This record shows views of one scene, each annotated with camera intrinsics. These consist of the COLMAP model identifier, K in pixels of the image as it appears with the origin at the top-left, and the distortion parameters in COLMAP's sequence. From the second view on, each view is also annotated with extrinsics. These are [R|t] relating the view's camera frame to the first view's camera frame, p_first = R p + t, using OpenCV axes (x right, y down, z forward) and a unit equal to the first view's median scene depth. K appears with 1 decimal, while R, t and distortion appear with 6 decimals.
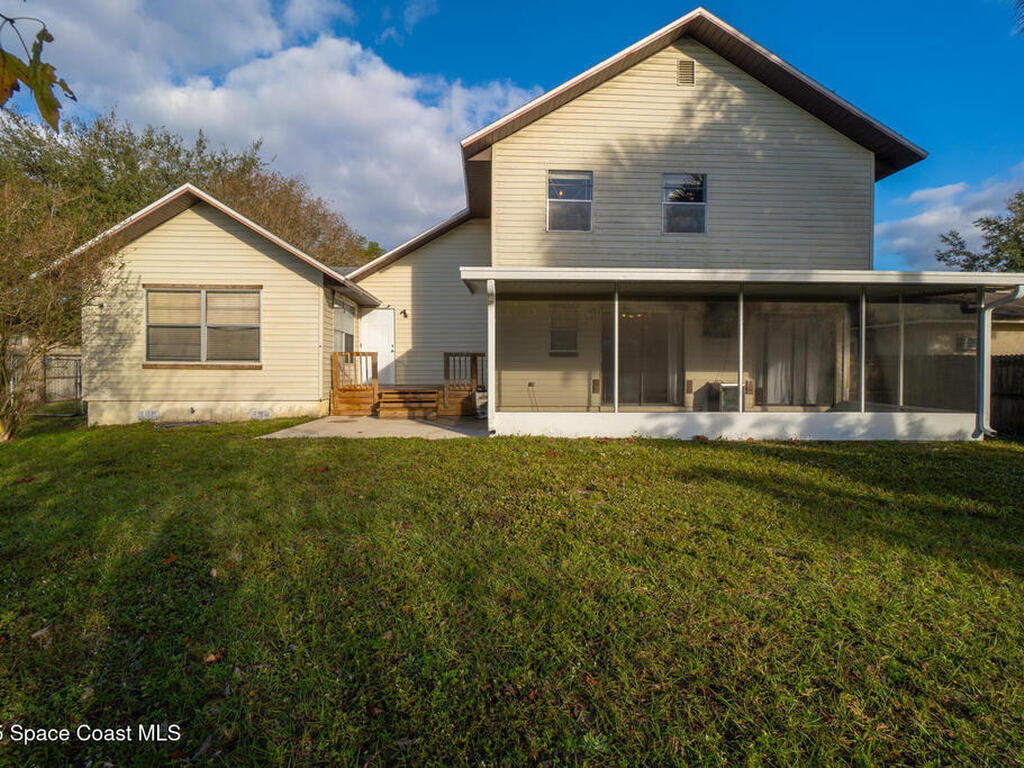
lens RADIAL K [[504.4, 0, 503.3], [0, 504.4, 374.0], [0, 0, 1]] dist [-0.003598, -0.000110]
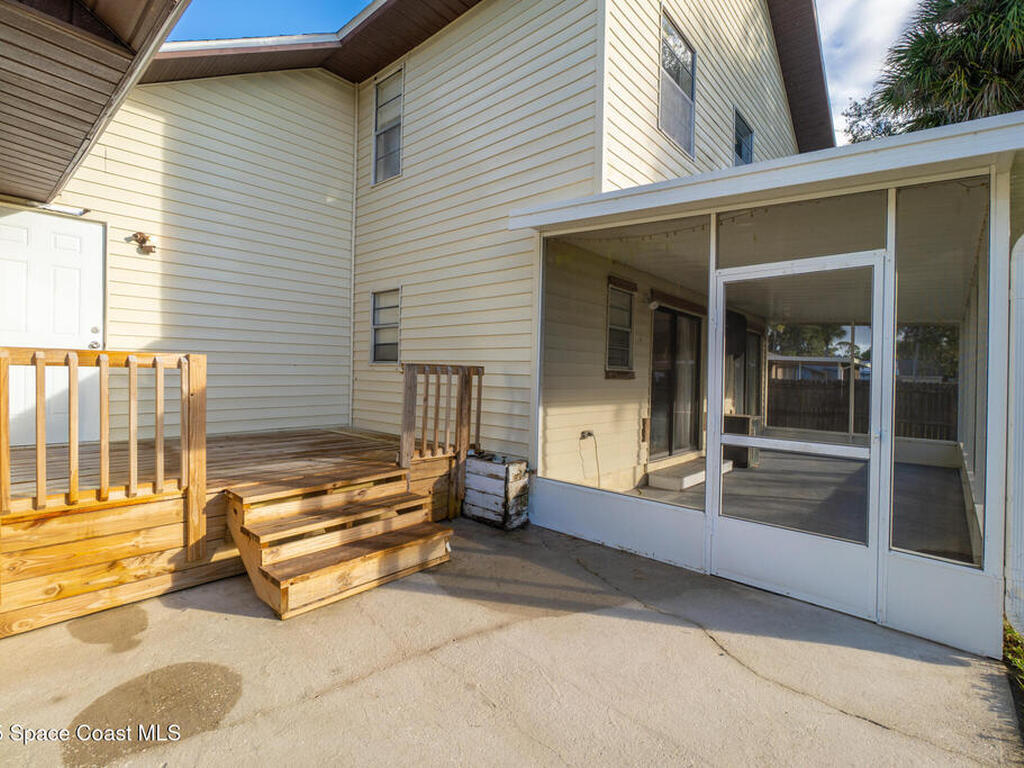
lens RADIAL K [[504.4, 0, 503.3], [0, 504.4, 374.0], [0, 0, 1]] dist [-0.003598, -0.000110]
pose [[0.690519, 0.014674, 0.723166, -0.358490], [-0.009512, 0.999892, -0.011207, -0.033128], [-0.723252, 0.000859, 0.690584, 0.742388]]
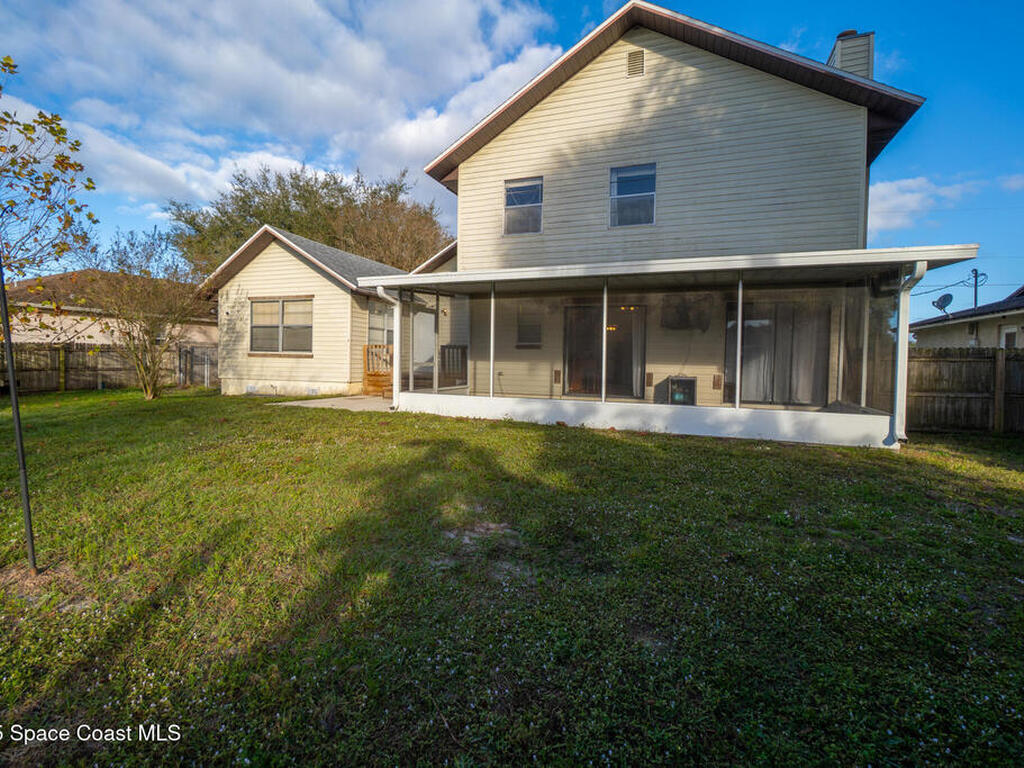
lens RADIAL K [[508.3, 0, 494.5], [0, 508.3, 375.2], [0, 0, 1]] dist [-0.005175, -0.000406]
pose [[0.911906, 0.023363, -0.409734, 0.517063], [-0.019028, 0.999712, 0.014654, 0.007923], [0.409958, -0.005567, 0.912087, -0.031146]]
